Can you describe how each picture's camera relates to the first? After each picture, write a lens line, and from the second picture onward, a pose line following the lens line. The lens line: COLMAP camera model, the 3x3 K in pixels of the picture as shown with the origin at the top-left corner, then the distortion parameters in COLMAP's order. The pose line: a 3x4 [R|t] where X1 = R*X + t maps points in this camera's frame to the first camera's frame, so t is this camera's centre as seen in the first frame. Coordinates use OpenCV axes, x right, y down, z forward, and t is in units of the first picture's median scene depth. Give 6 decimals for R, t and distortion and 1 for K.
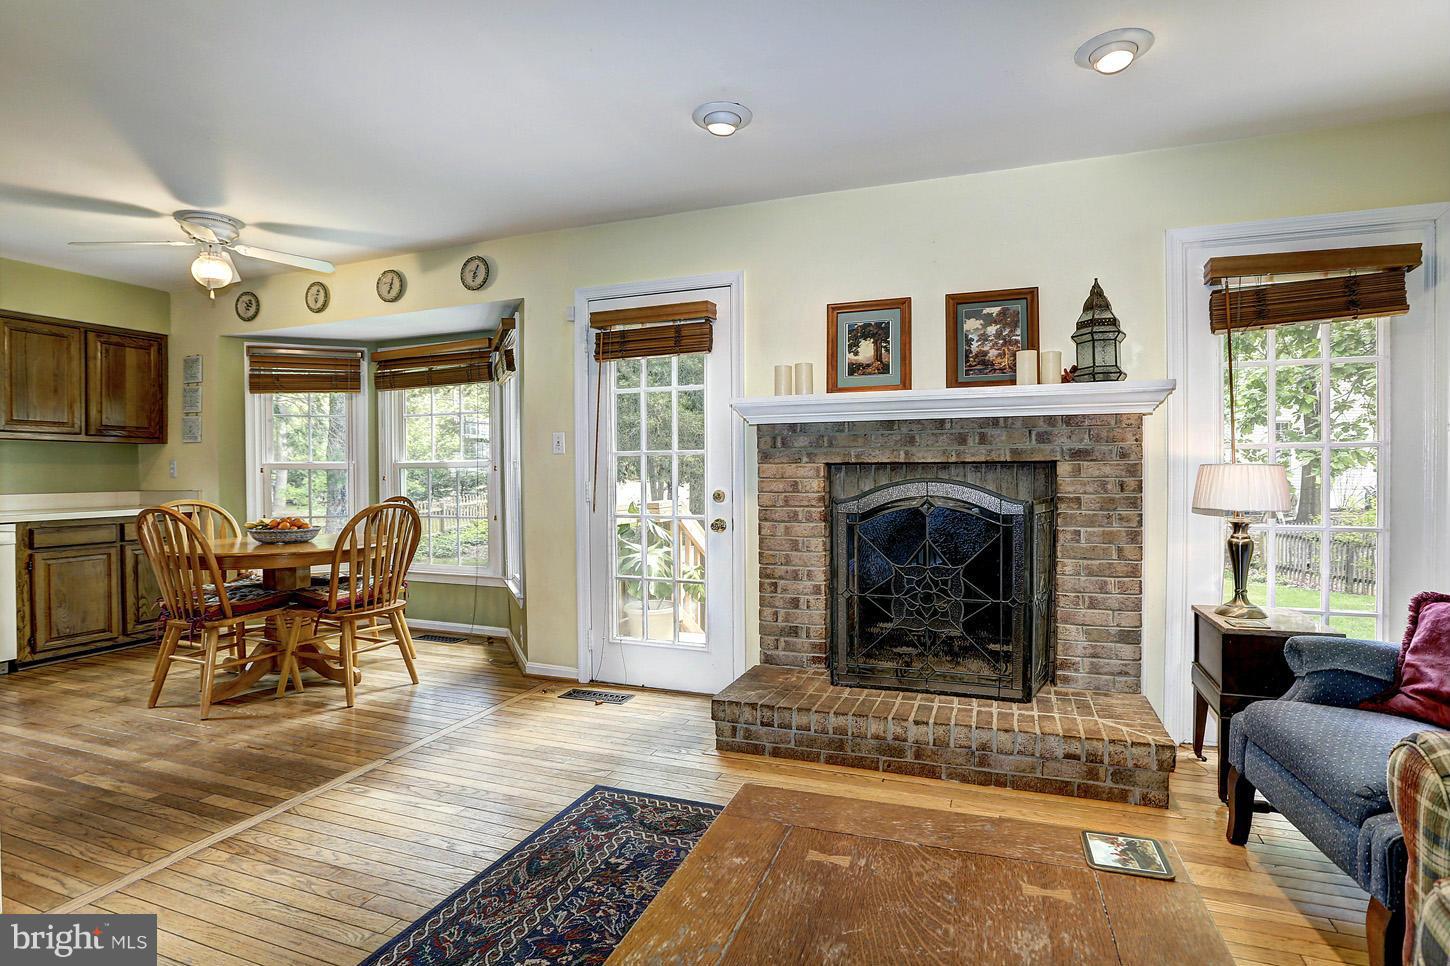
lens RADIAL K [[603.8, 0, 725.0], [0, 603.8, 483.0], [0, 0, 1]] dist [-0.032834, 0.012328]
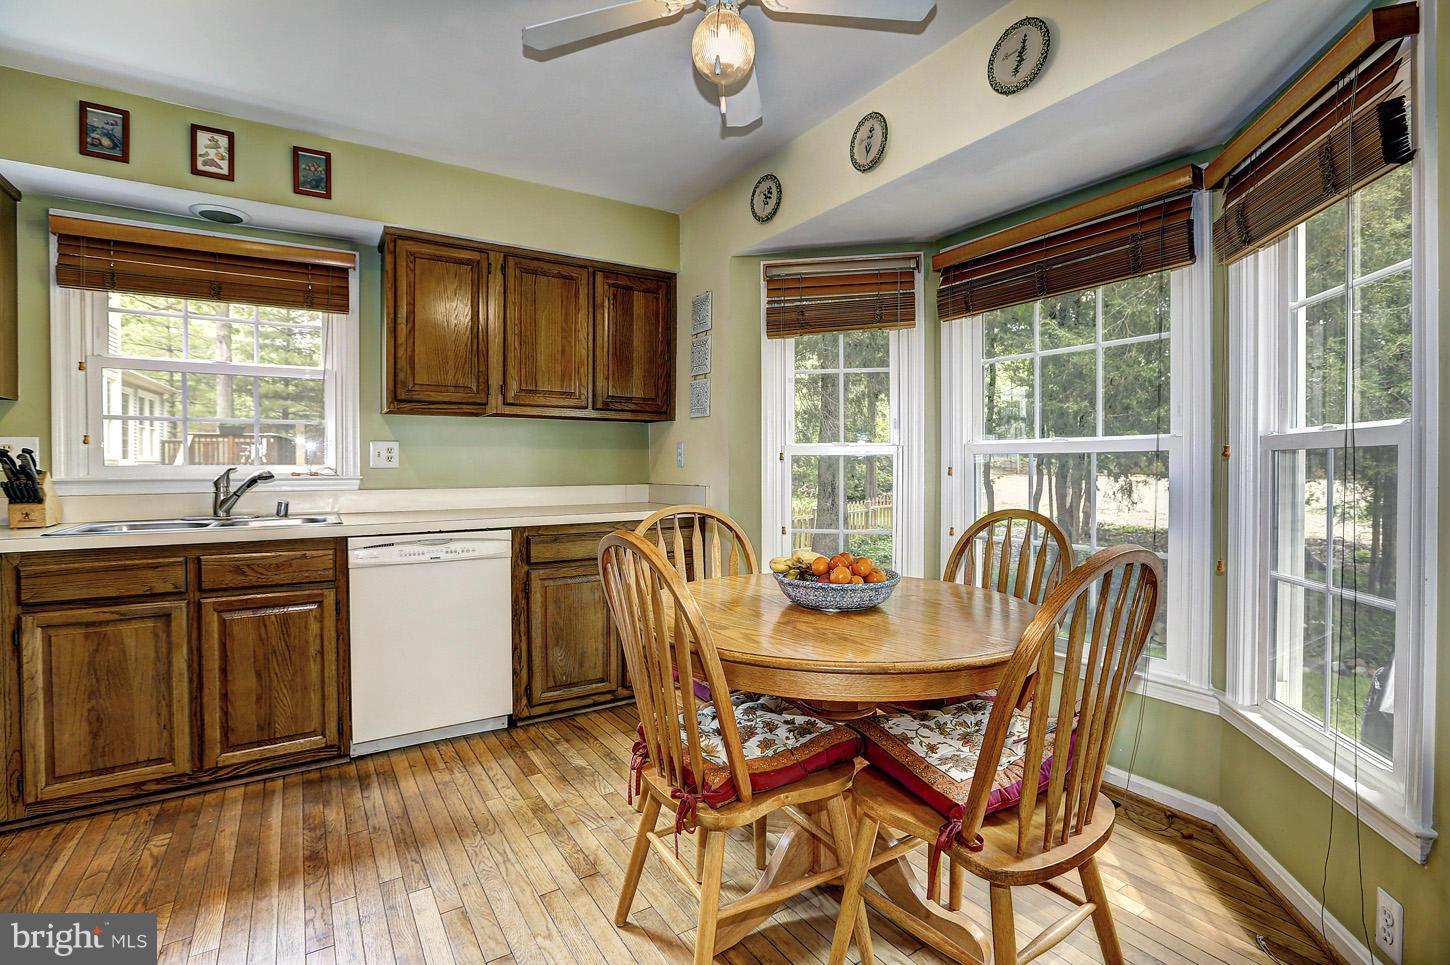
lens RADIAL K [[677.7, 0, 716.0], [0, 677.7, 469.8], [0, 0, 1]] dist [-0.045135, 0.015322]
pose [[0.749887, 0.005168, -0.661545, -0.399081], [-0.011265, 0.999924, -0.004959, -0.002105], [0.661469, 0.011171, 0.749889, 0.464718]]
